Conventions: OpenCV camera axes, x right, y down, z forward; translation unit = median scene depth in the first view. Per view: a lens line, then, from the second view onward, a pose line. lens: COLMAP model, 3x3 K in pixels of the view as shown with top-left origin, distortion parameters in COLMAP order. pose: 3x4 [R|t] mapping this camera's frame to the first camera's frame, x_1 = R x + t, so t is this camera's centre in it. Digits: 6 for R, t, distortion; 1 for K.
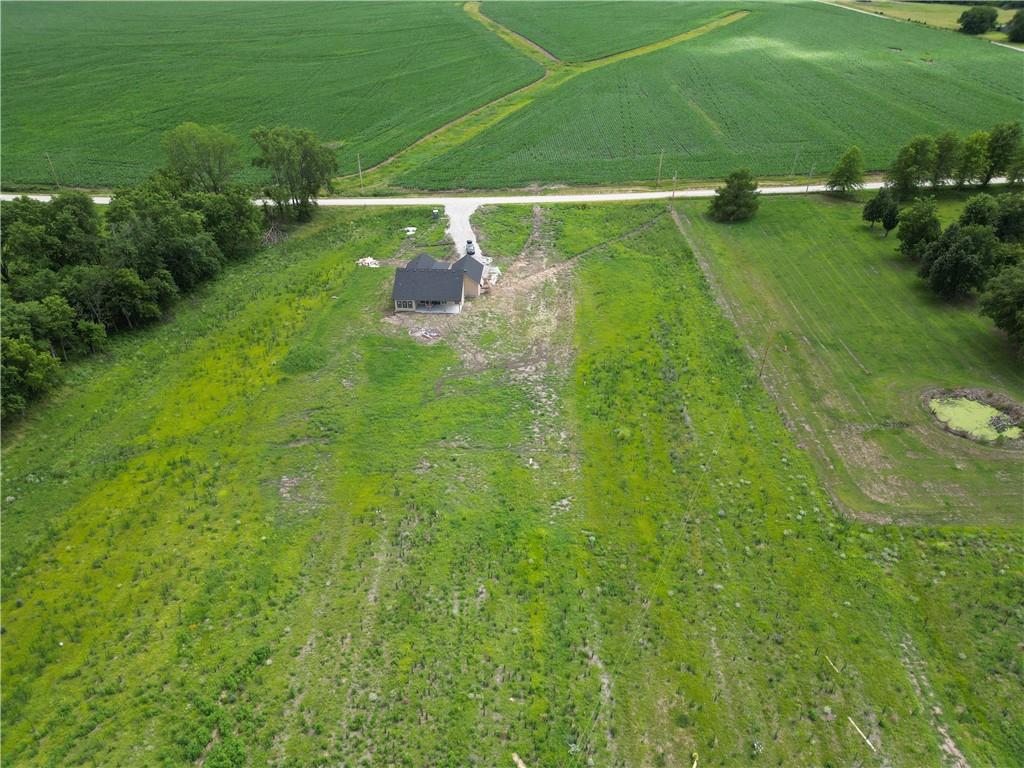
lens RADIAL K [[716.0, 0, 512.0], [0, 716.0, 384.0], [0, 0, 1]] dist [0.091874, -0.084975]
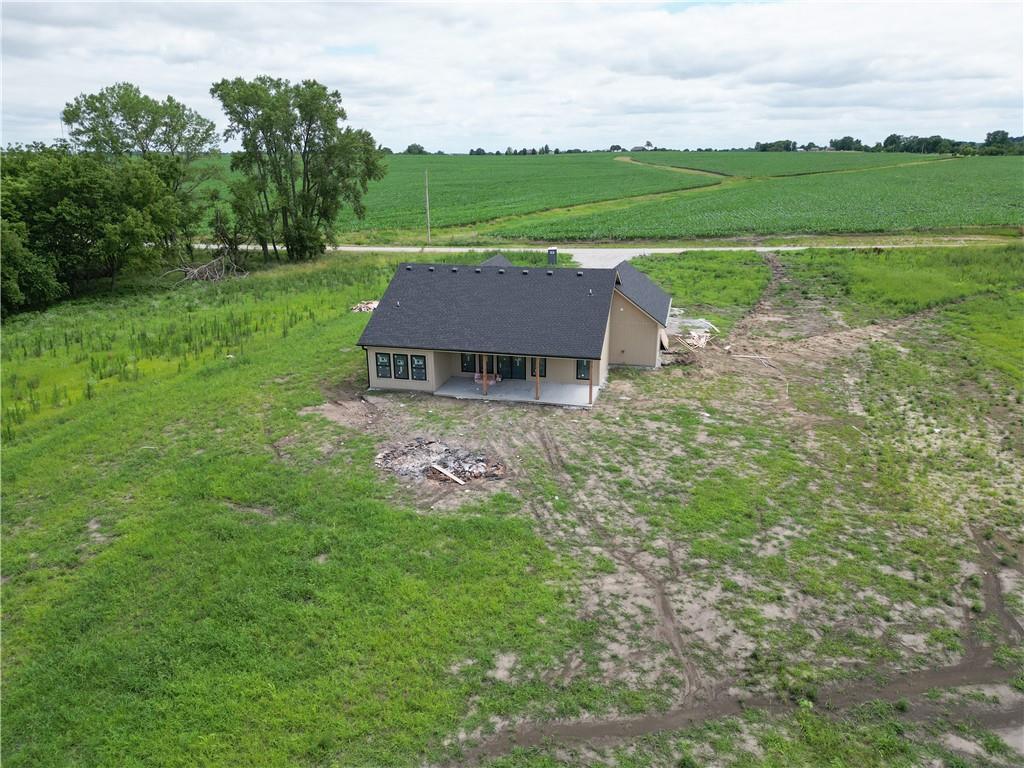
lens RADIAL K [[716.0, 0, 512.0], [0, 716.0, 384.0], [0, 0, 1]] dist [0.091874, -0.084975]
pose [[0.982346, 0.053387, -0.179293, -0.051559], [-0.097387, 0.964247, -0.246460, -0.035806], [0.159725, 0.259570, 0.952424, 0.698818]]
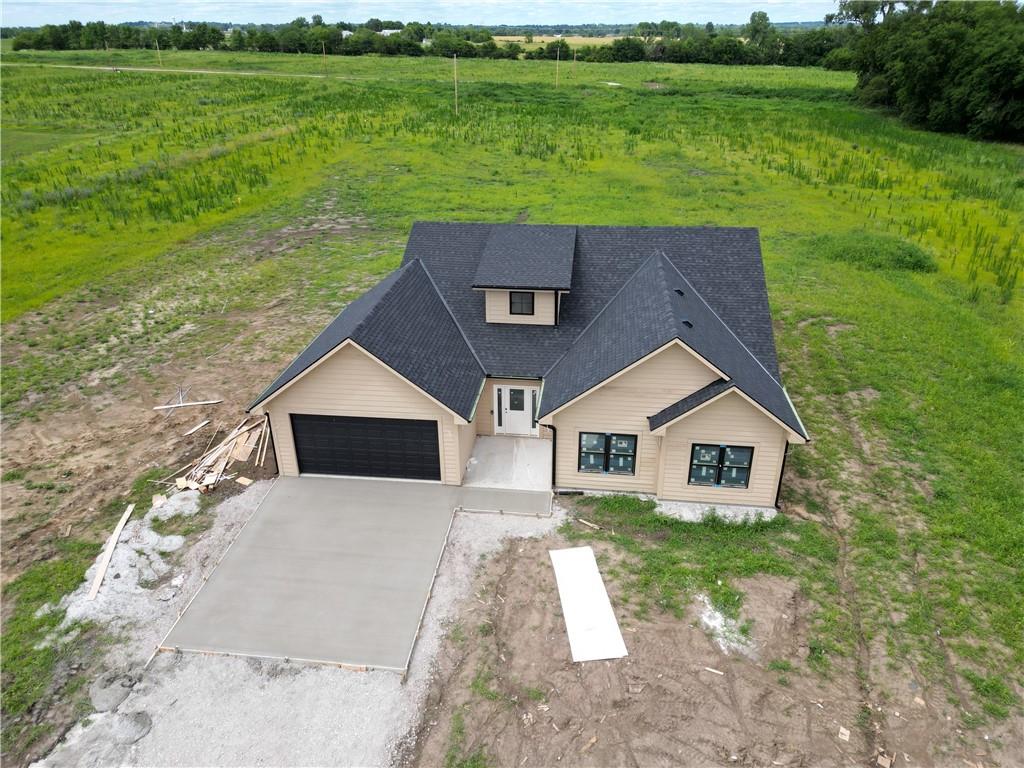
lens RADIAL K [[716.0, 0, 512.0], [0, 716.0, 384.0], [0, 0, 1]] dist [0.091874, -0.084975]
pose [[-0.997958, -0.021004, 0.060322, -0.103637], [0.040693, 0.518850, 0.853896, -0.298469], [-0.049234, 0.854607, -0.516936, 1.103621]]
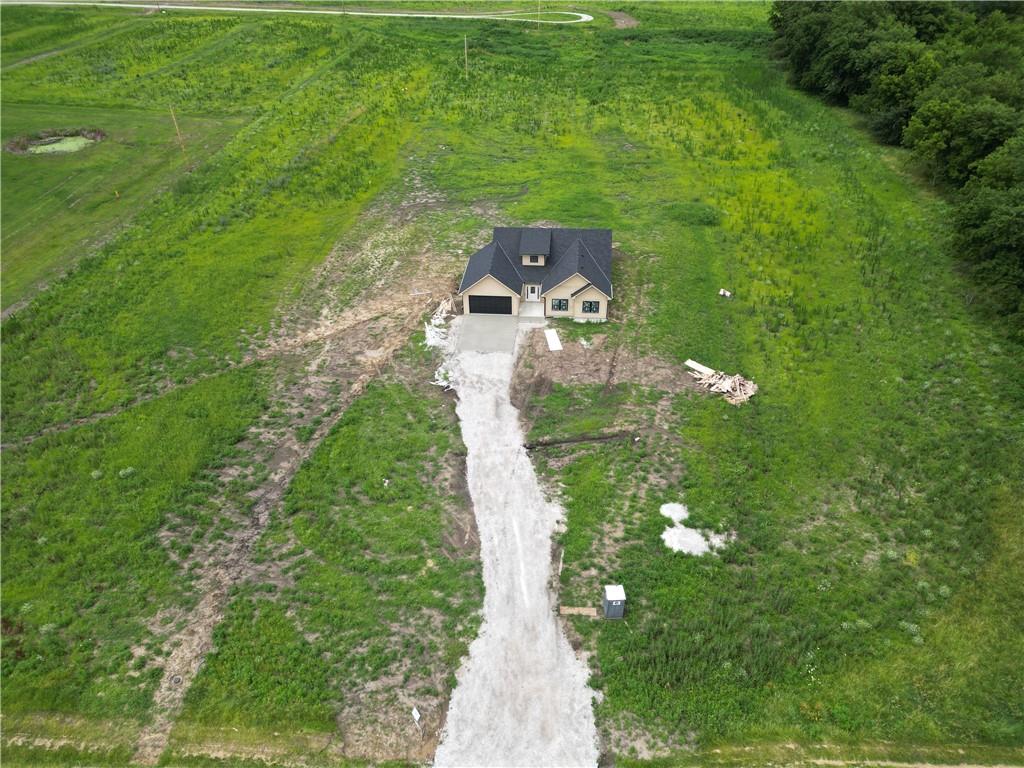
lens RADIAL K [[719.2, 0, 510.0], [0, 719.2, 387.6], [0, 0, 1]] dist [0.069474, -0.060618]
pose [[-0.999235, -0.008504, 0.038167, -0.098837], [0.032092, 0.379340, 0.924701, -0.628849], [-0.022342, 0.925218, -0.378777, 1.294751]]
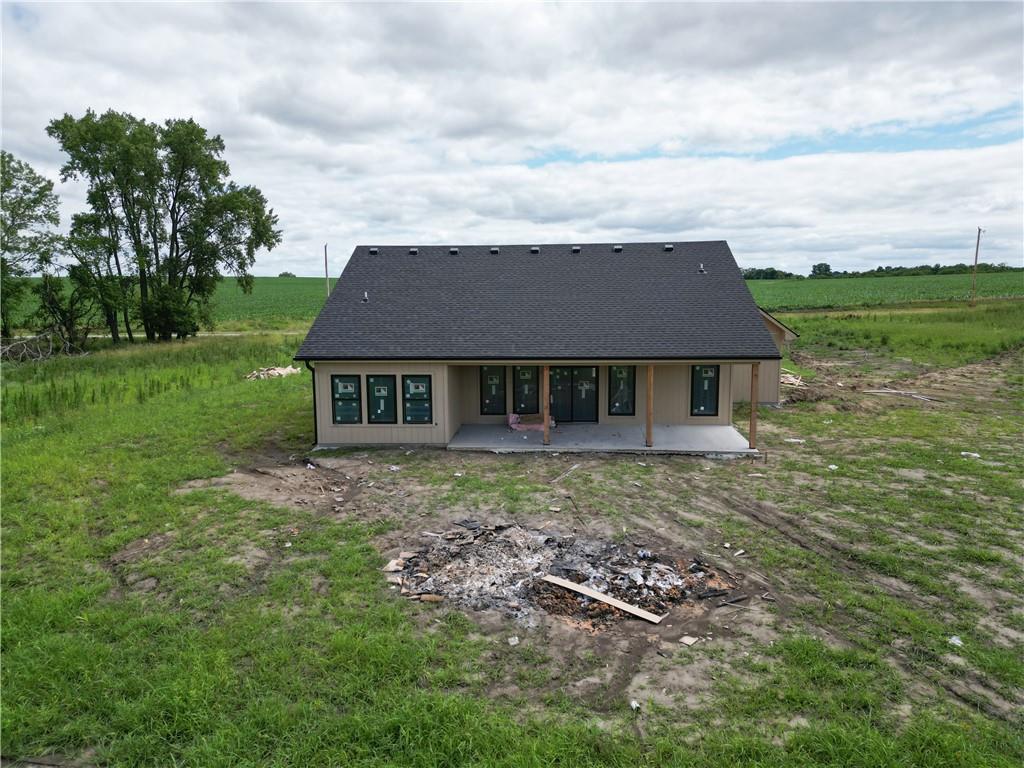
lens RADIAL K [[719.2, 0, 510.0], [0, 719.2, 387.6], [0, 0, 1]] dist [0.069474, -0.060618]
pose [[0.999859, -0.004783, -0.016071, -0.113627], [-0.002332, 0.909467, -0.415770, -0.047739], [0.016604, 0.415749, 0.909328, 0.817575]]
